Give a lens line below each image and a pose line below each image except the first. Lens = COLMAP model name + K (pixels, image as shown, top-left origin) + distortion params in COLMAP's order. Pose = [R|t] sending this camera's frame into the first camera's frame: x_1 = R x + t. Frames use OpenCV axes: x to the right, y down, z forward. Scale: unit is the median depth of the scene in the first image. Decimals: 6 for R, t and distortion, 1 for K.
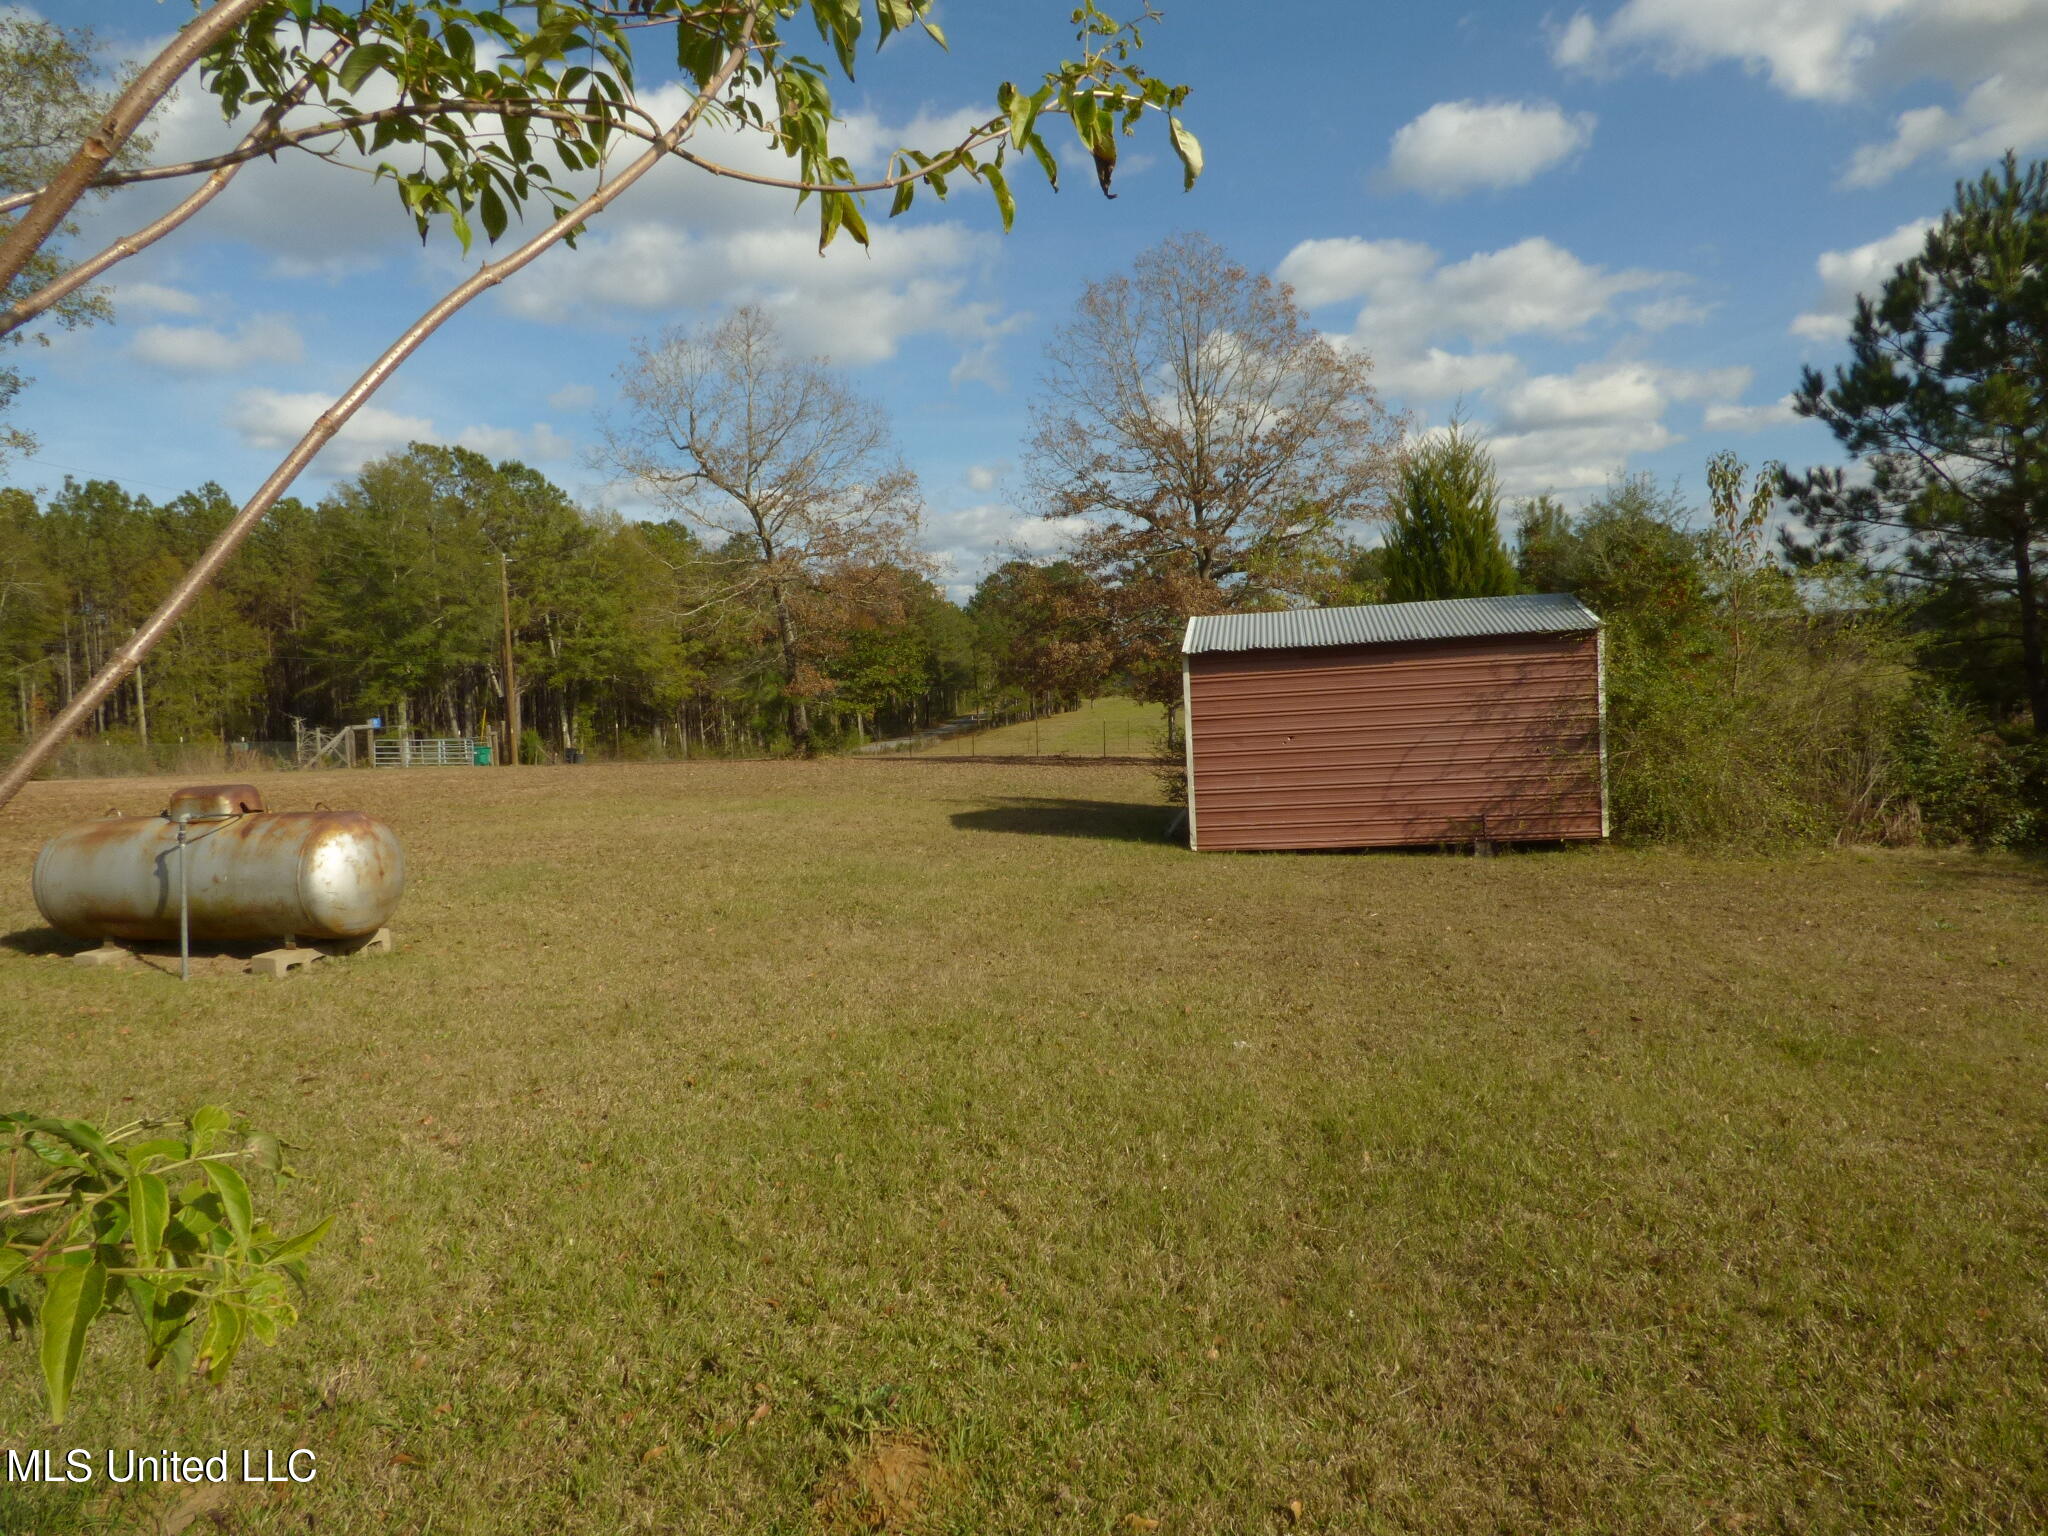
lens RADIAL K [[1190.0, 0, 1024.0], [0, 1190.0, 768.0], [0, 0, 1]] dist [0.049753, 0.000945]
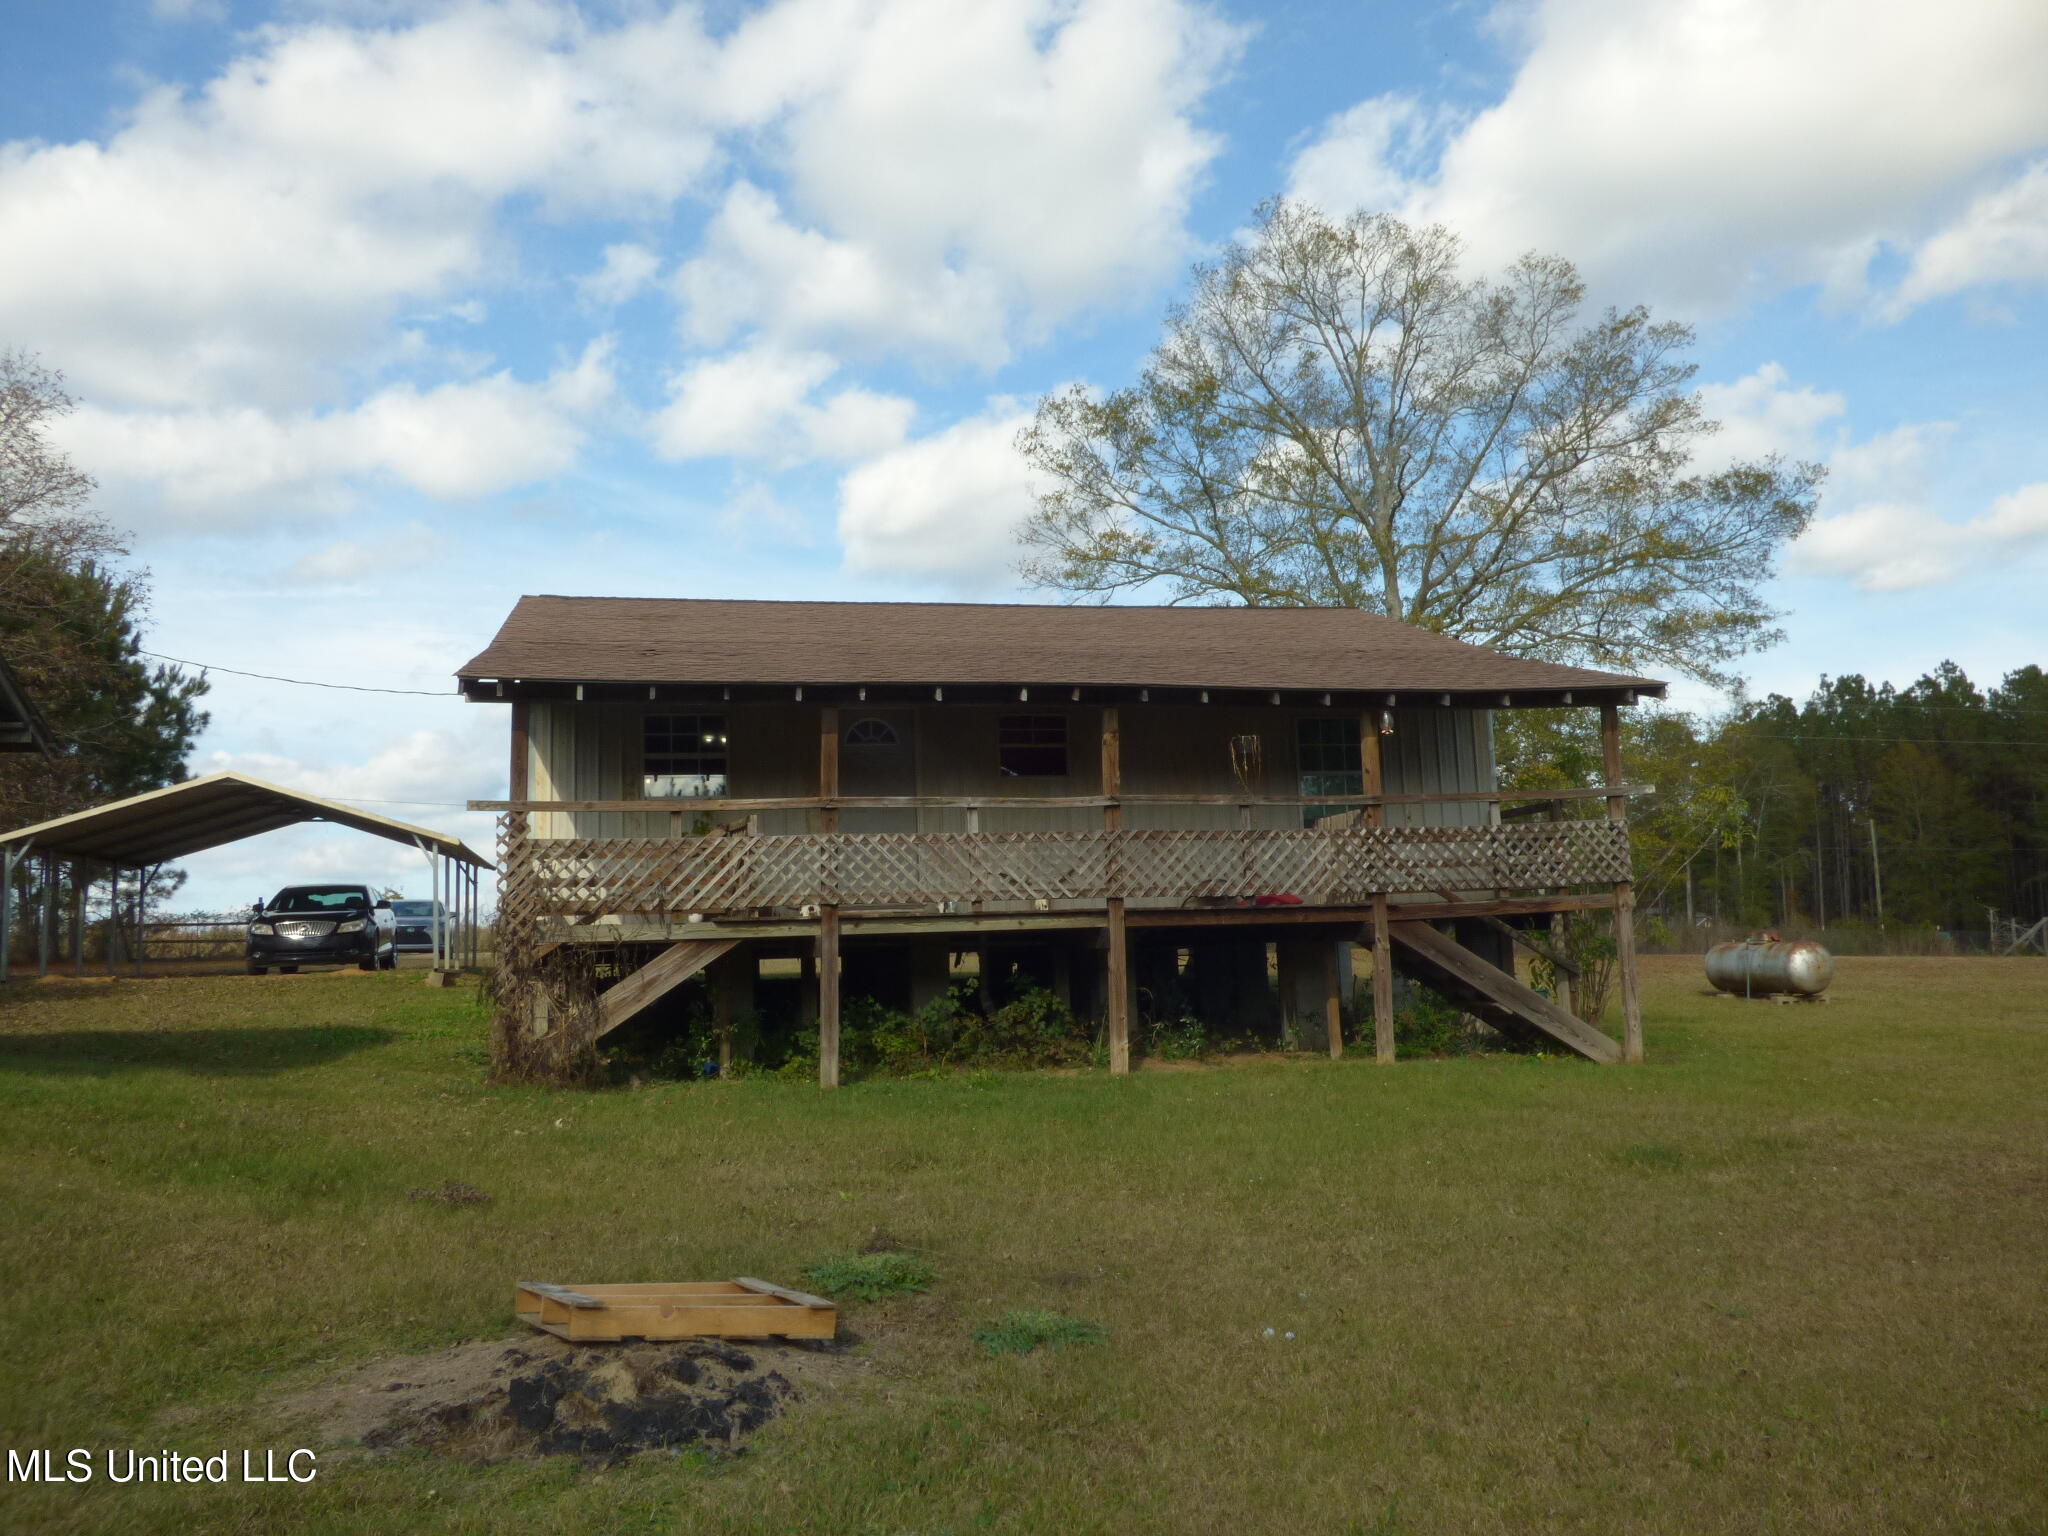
lens RADIAL K [[1551.4, 0, 1024.0], [0, 1551.4, 768.0], [0, 0, 1]] dist [-0.000541, -0.000465]
pose [[0.408950, -0.078179, -0.909202, 0.146357], [-0.043591, 0.993513, -0.105036, 0.007836], [0.911515, 0.082588, 0.402889, -0.150829]]
